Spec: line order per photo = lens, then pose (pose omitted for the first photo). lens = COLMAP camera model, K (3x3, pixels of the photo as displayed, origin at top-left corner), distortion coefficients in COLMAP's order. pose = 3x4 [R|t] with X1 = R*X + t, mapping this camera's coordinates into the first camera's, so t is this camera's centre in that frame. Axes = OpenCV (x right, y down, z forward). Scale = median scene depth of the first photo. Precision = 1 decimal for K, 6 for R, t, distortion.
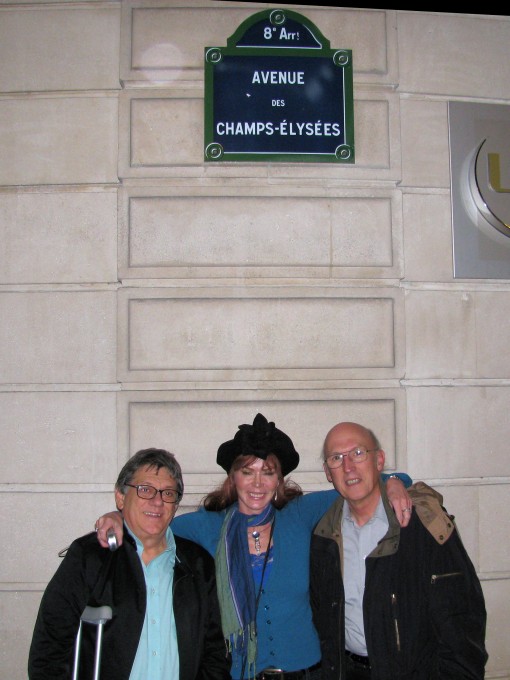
lens RADIAL K [[1205.4, 0, 255.0], [0, 1205.4, 340.0], [0, 0, 1]] dist [-0.223013, 0.077894]
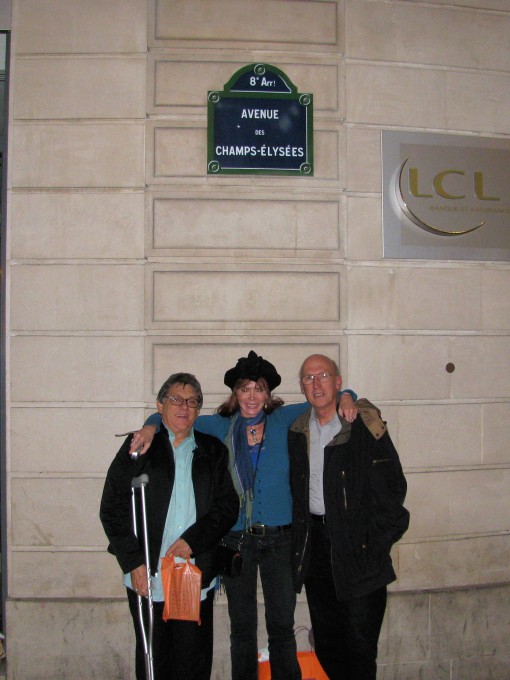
lens RADIAL K [[1205.4, 0, 255.0], [0, 1205.4, 340.0], [0, 0, 1]] dist [-0.223013, 0.077894]
pose [[0.999319, 0.009175, 0.035747, -0.034355], [-0.010794, 0.998912, 0.045363, -0.018375], [-0.035292, -0.045718, 0.998331, -0.417417]]
